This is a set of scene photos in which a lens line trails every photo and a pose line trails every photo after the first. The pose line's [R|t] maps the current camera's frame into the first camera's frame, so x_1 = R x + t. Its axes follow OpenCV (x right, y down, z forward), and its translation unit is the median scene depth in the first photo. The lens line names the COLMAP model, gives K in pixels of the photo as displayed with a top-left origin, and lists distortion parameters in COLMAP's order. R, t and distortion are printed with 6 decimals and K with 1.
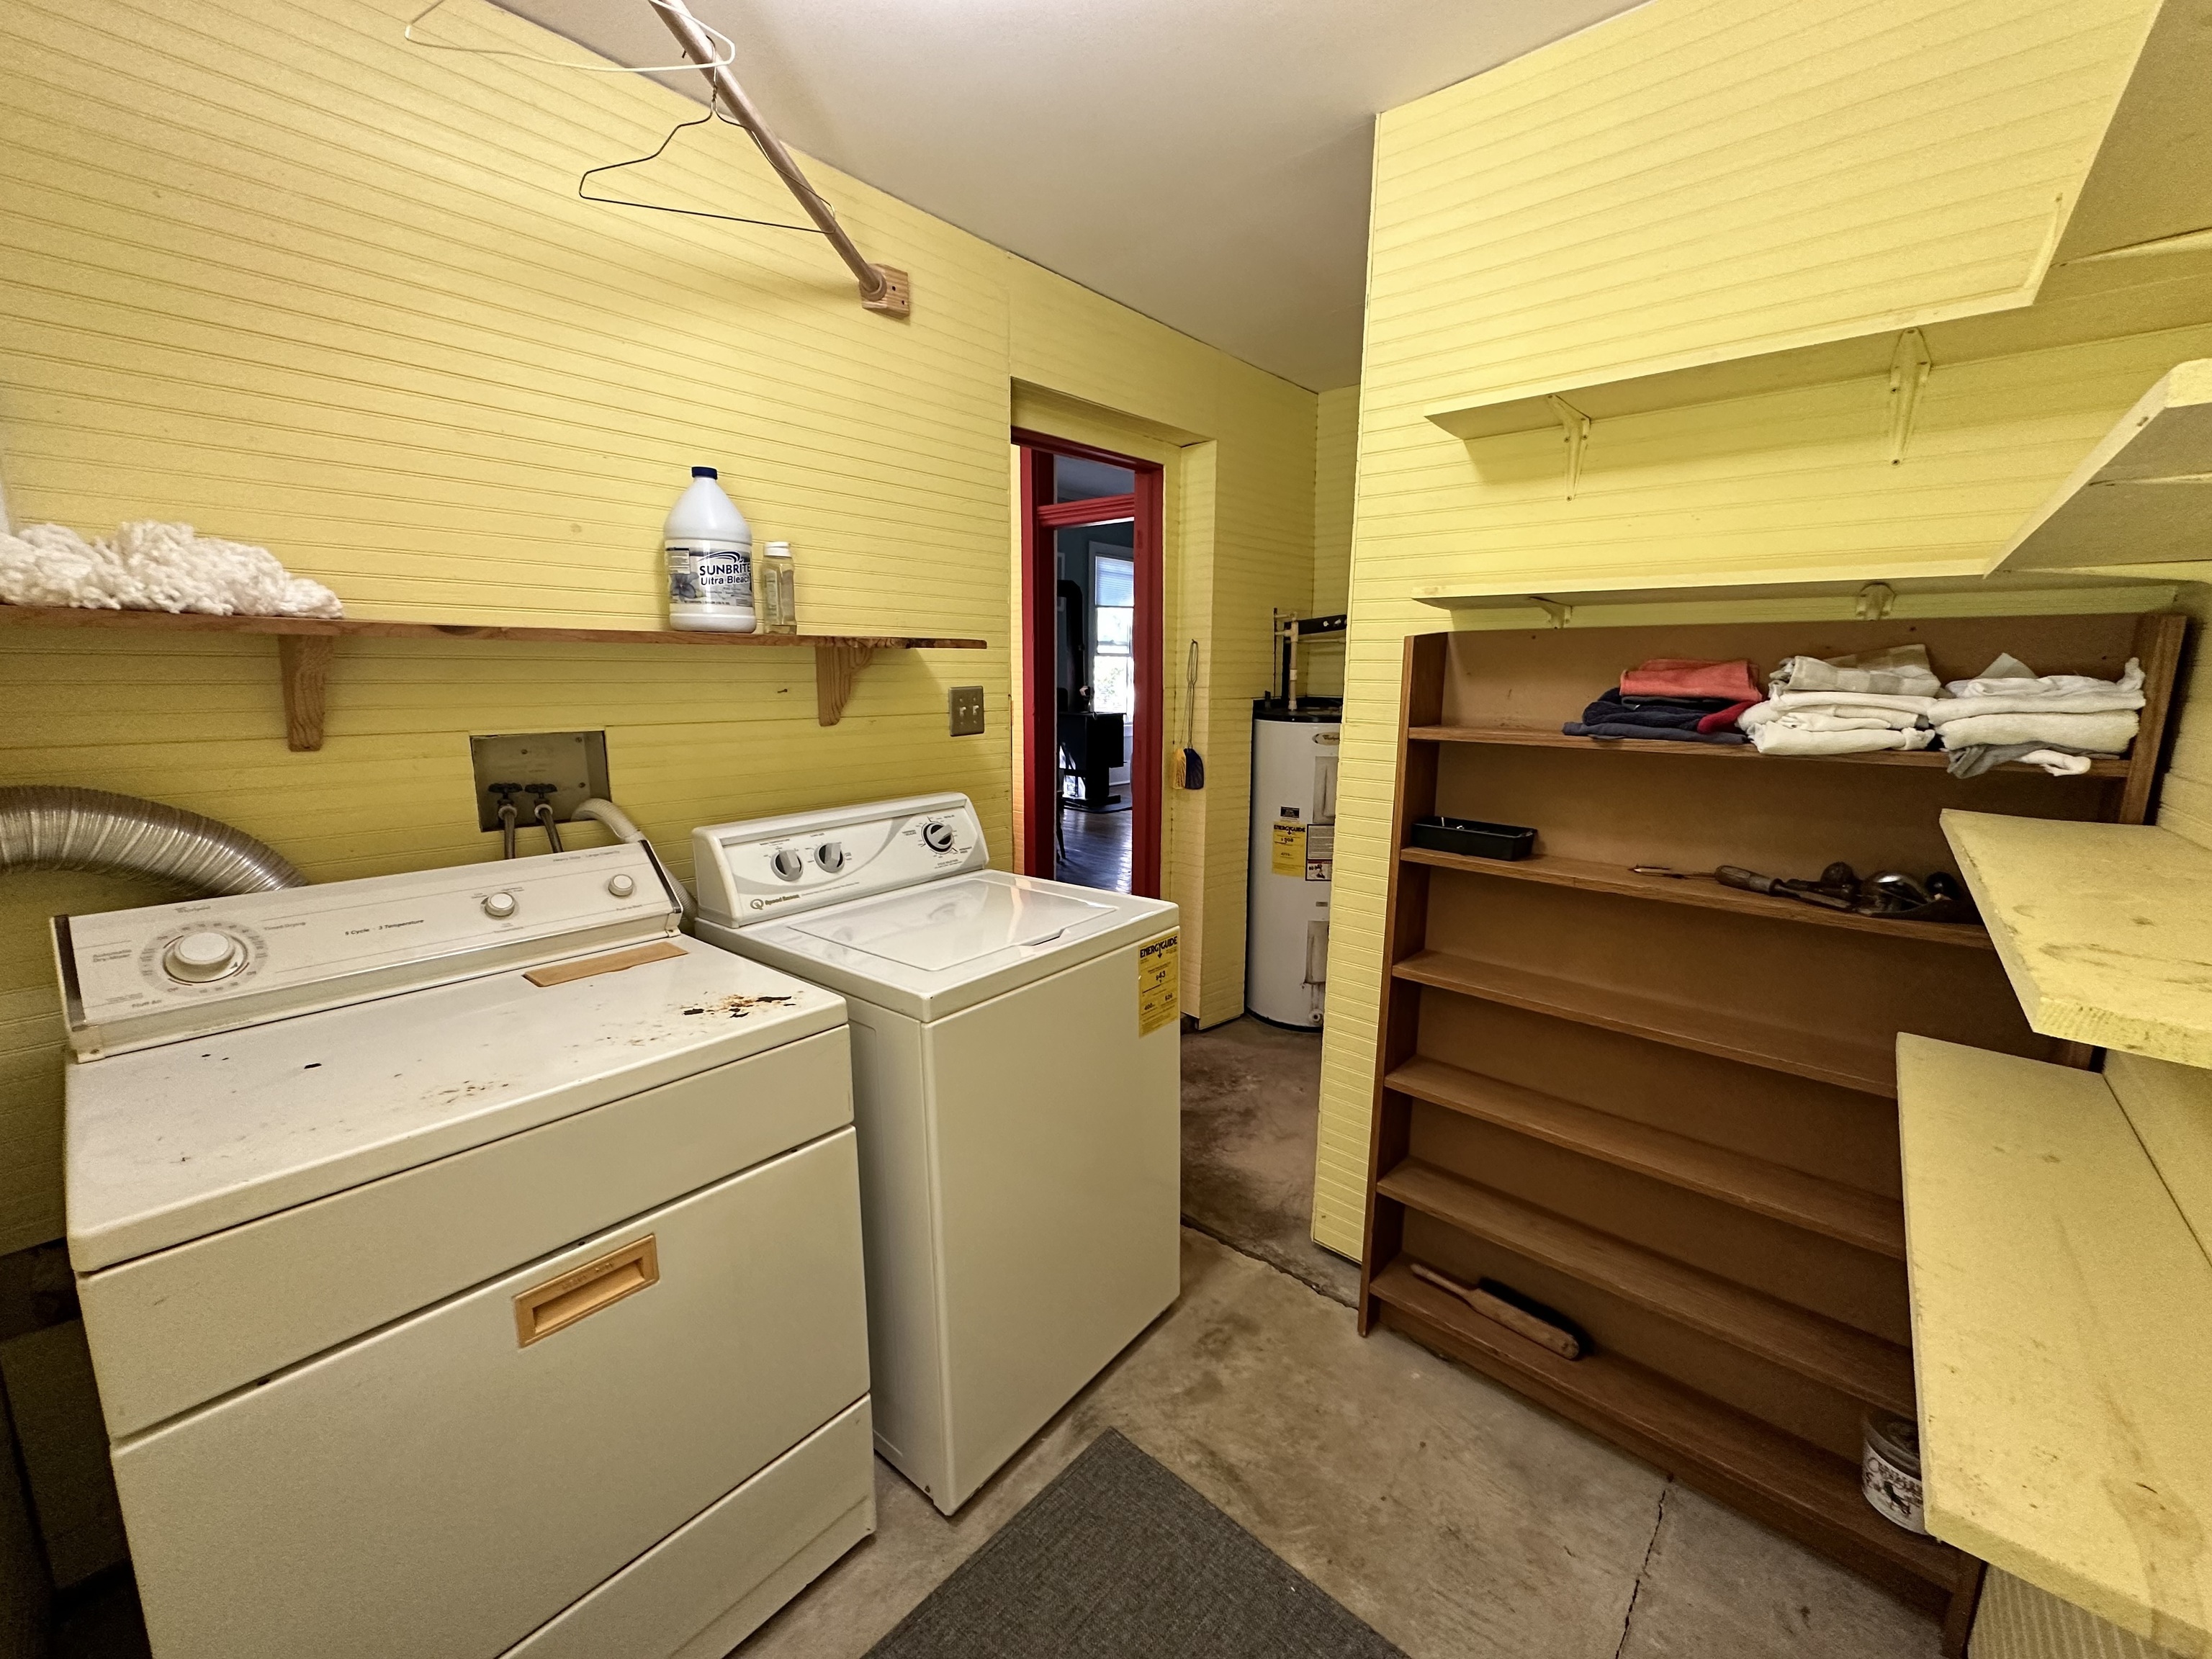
lens RADIAL K [[892.5, 0, 1101.8], [0, 892.5, 825.8], [0, 0, 1]] dist [-0.001699, -0.000188]
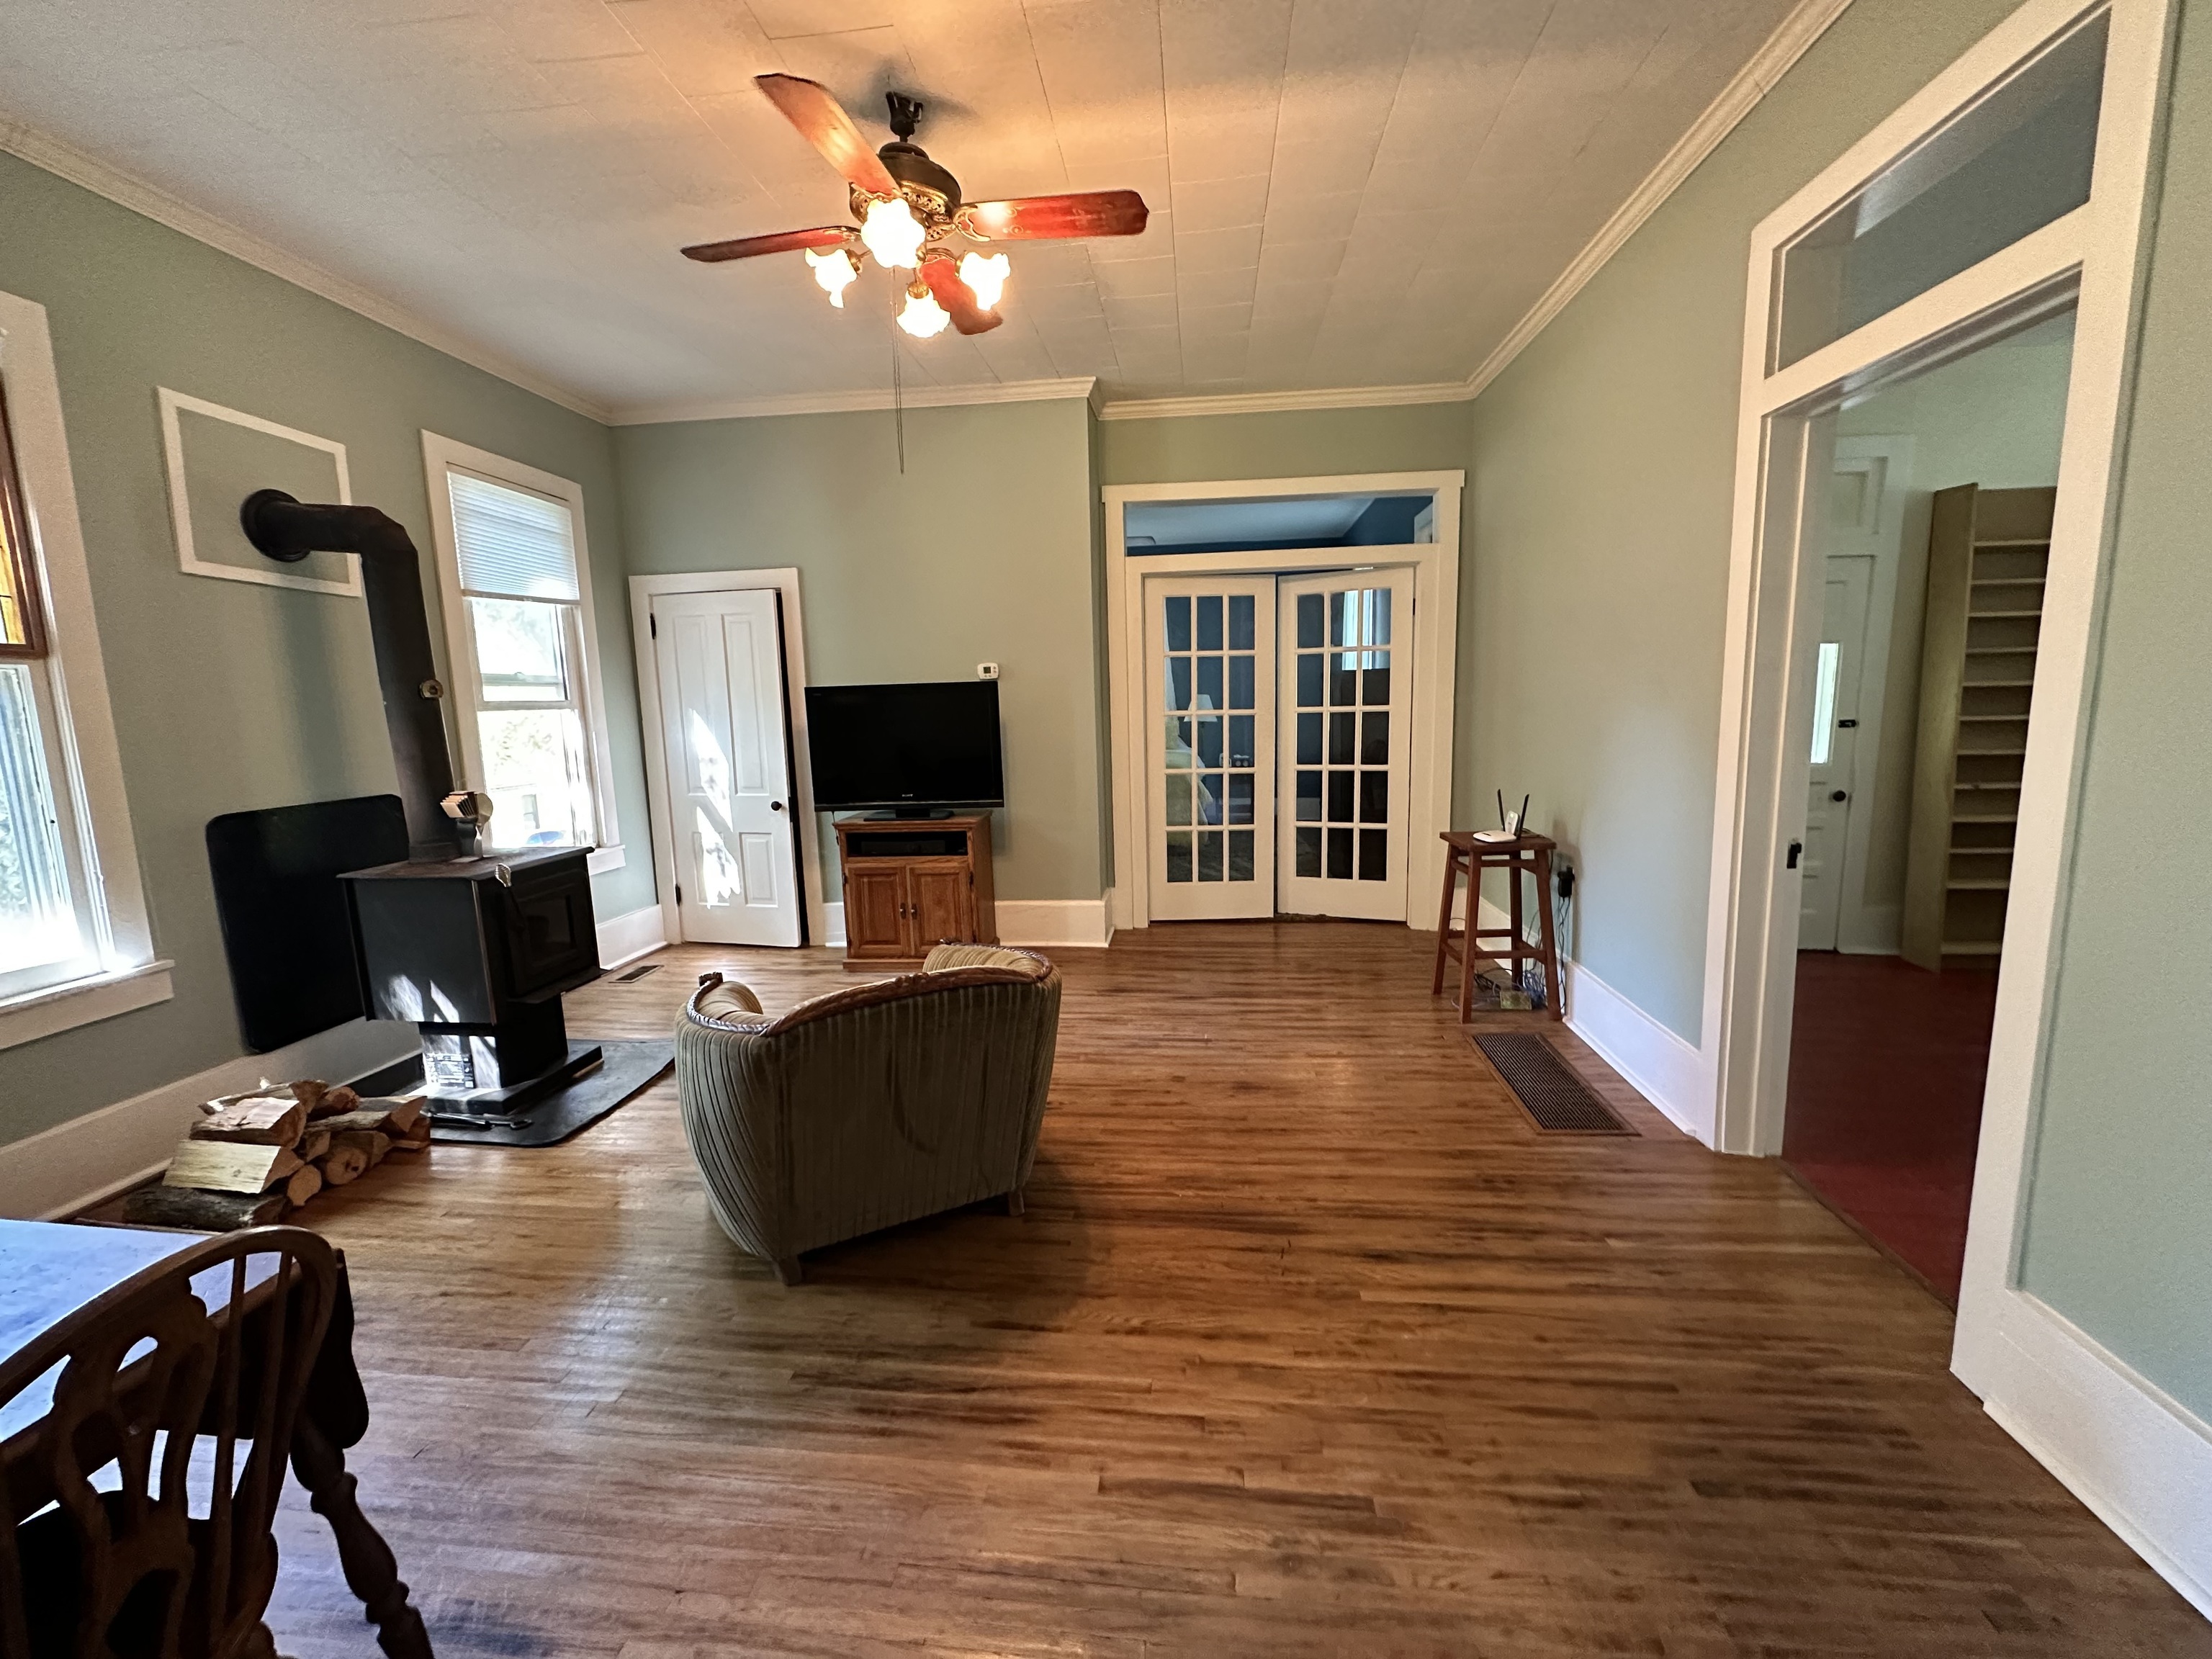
lens RADIAL K [[892.5, 0, 1104.4], [0, 892.5, 826.3], [0, 0, 1]] dist [-0.001699, -0.000188]
pose [[0.827707, -0.118463, 0.548514, -0.000859], [0.138912, 0.990296, 0.004257, -0.106258], [-0.543696, 0.072671, 0.836130, 0.538864]]
